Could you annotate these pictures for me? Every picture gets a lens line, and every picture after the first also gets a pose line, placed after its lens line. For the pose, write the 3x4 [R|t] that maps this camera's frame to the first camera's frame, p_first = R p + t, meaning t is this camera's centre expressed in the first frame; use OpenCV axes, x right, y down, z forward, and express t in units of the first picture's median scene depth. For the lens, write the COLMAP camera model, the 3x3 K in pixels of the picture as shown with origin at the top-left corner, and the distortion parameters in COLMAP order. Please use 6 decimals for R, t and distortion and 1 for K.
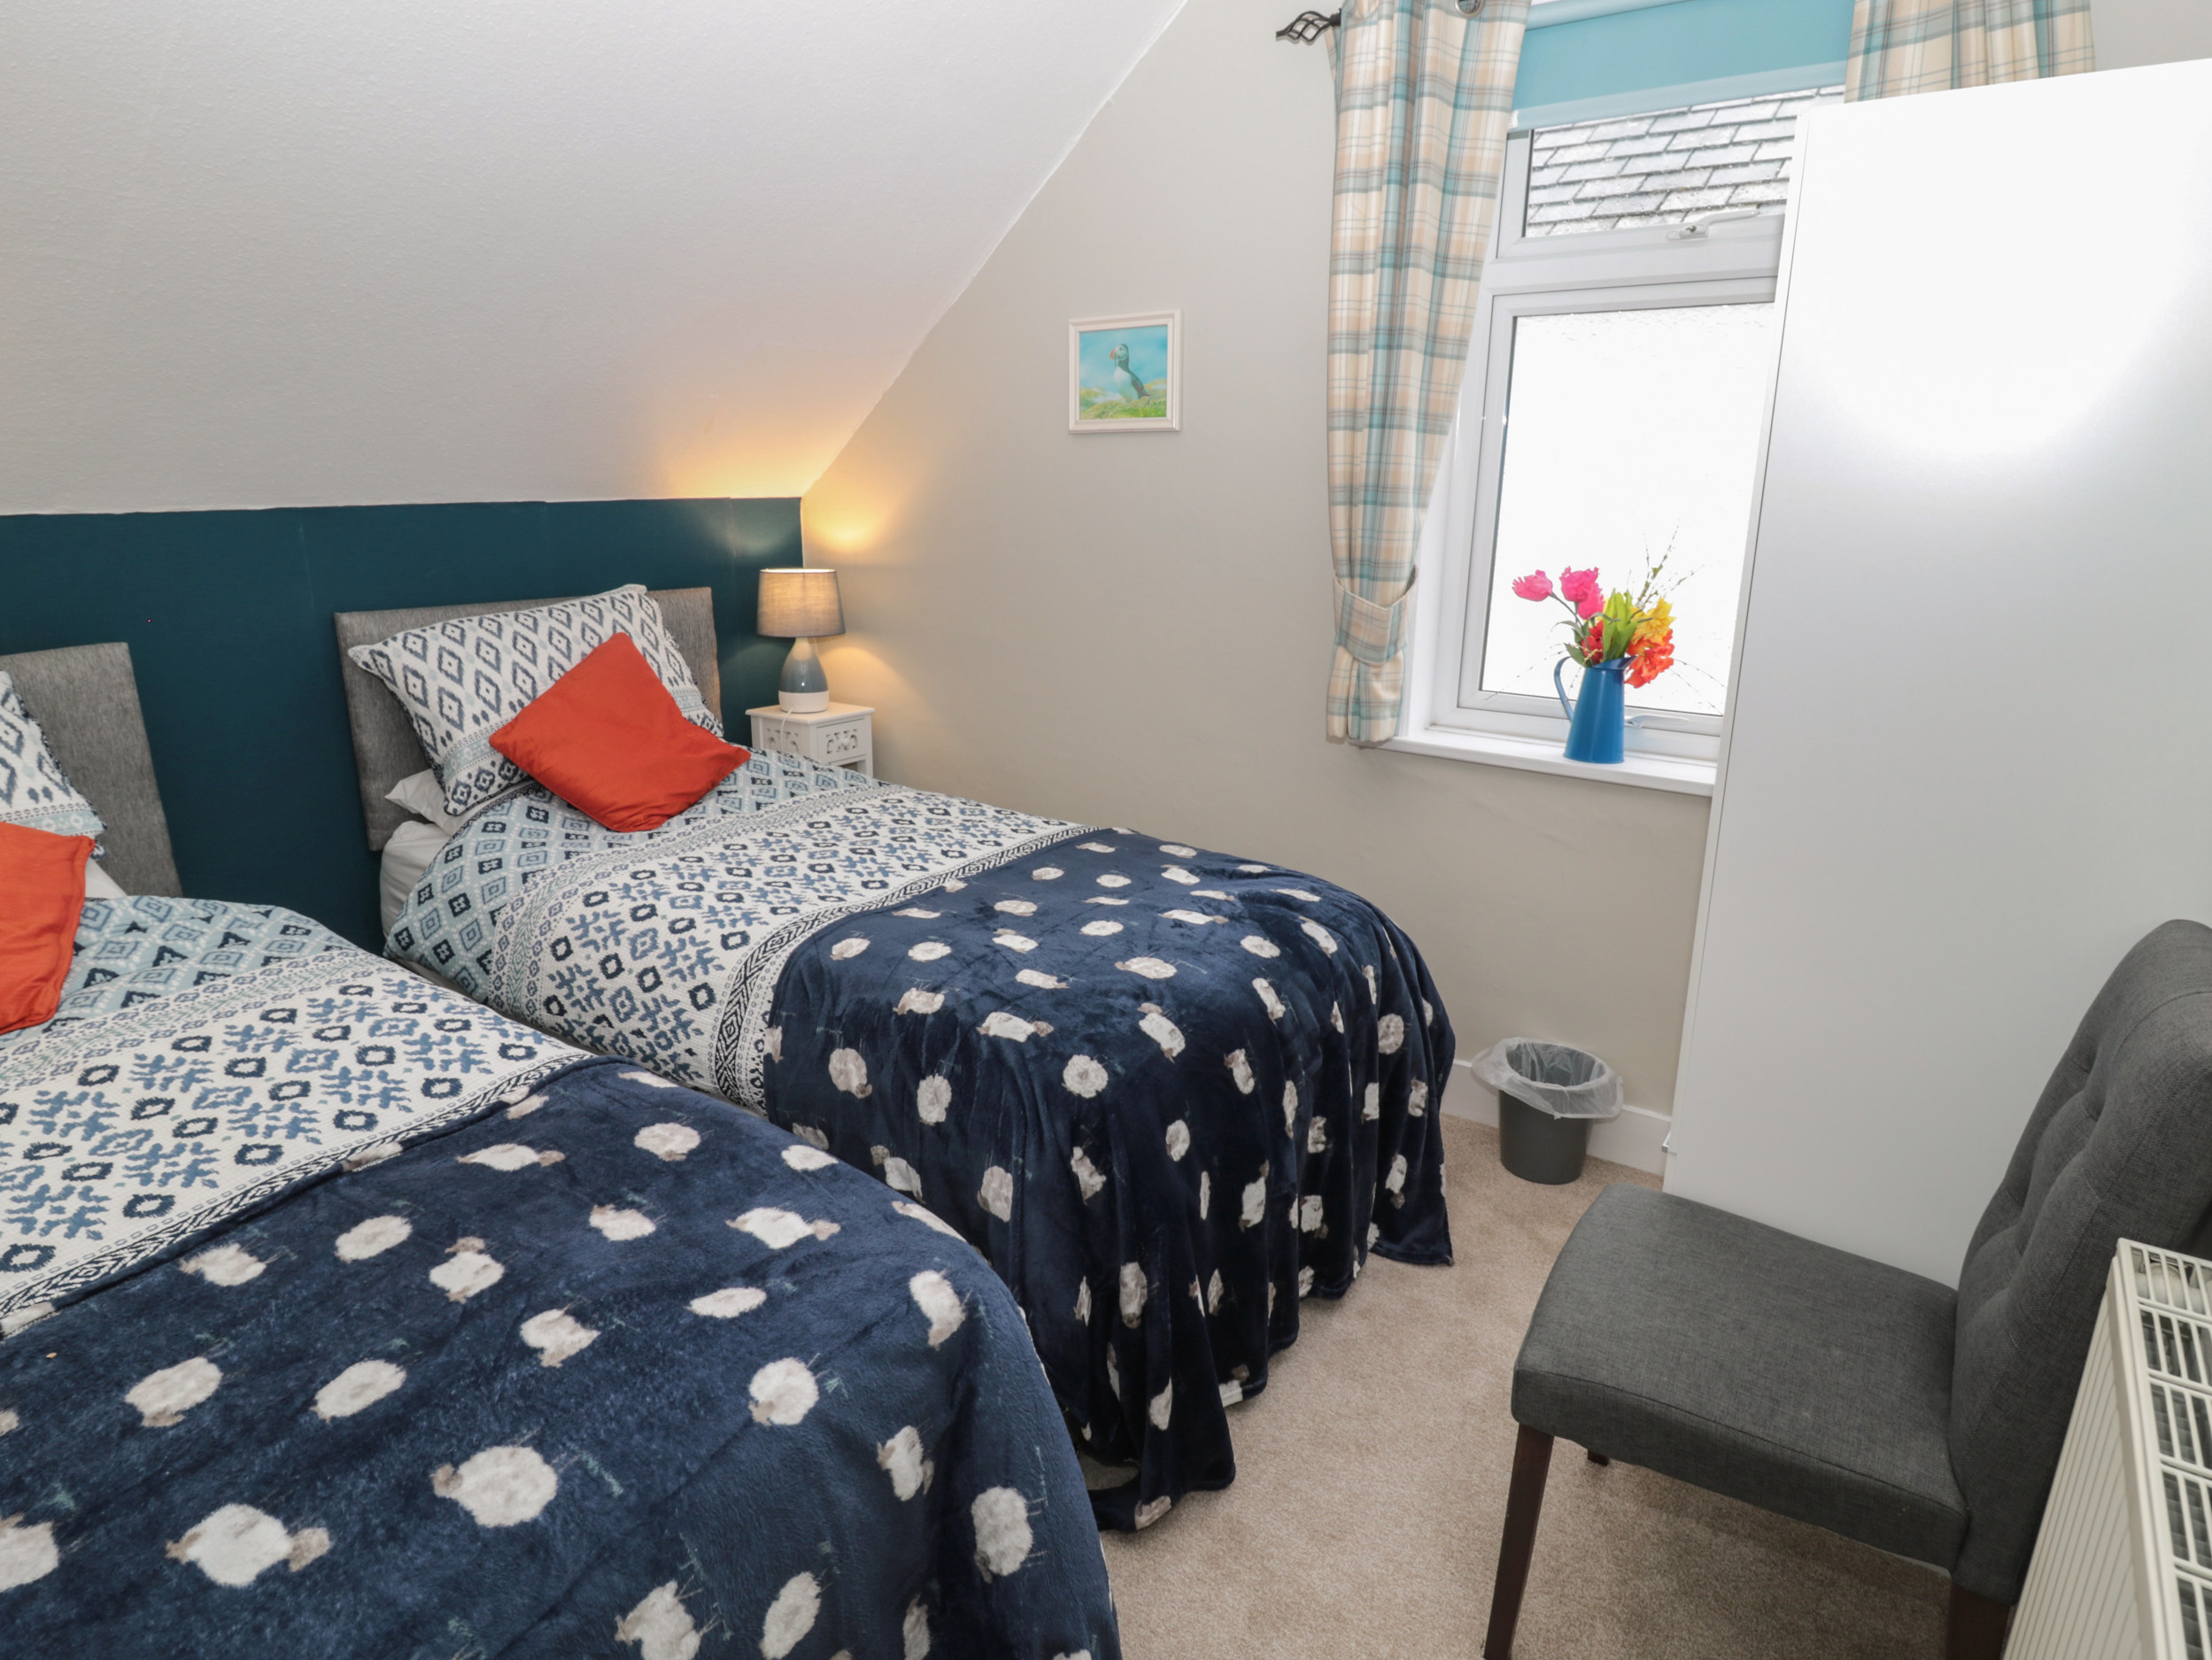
lens RADIAL K [[1235.1, 0, 1106.0], [0, 1235.1, 830.0], [0, 0, 1]] dist [0.001590, -0.015979]
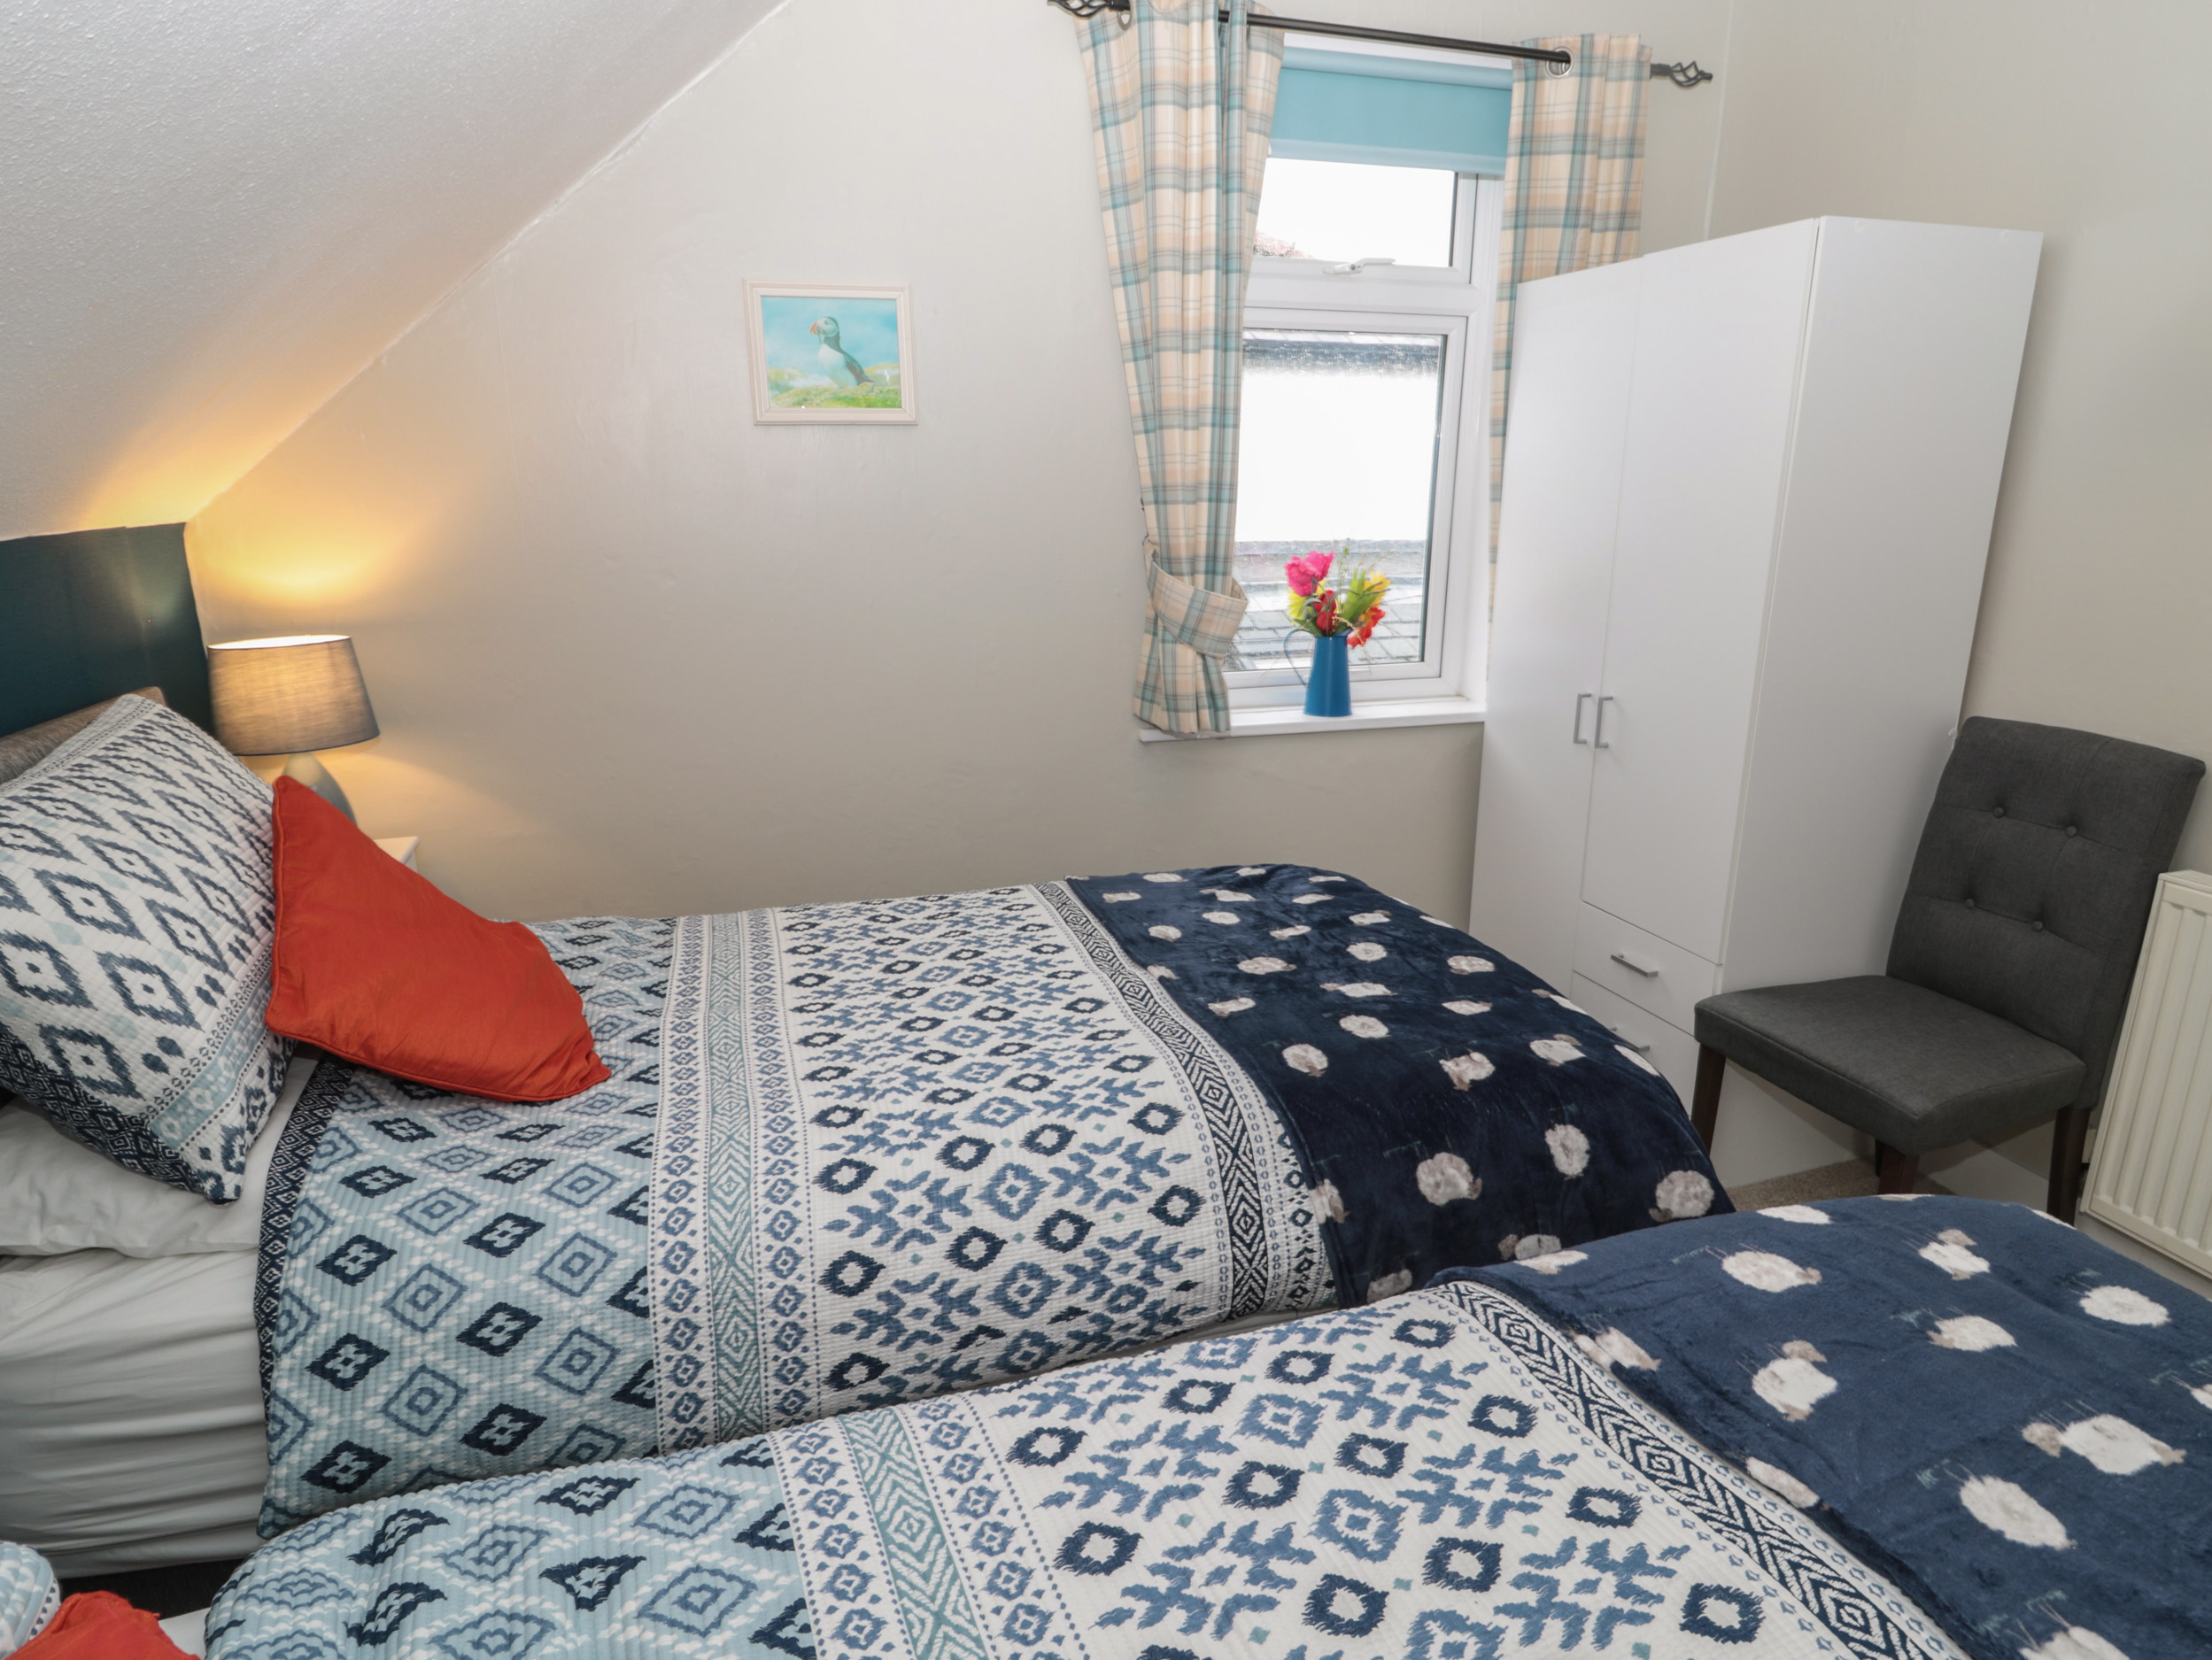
lens RADIAL K [[1235.1, 0, 1106.0], [0, 1235.1, 830.0], [0, 0, 1]] dist [0.001590, -0.015979]
pose [[0.608767, -0.227752, 0.759955, -0.767867], [0.227931, 0.967732, 0.107434, -0.147363], [-0.759901, 0.107815, 0.641035, 0.497694]]
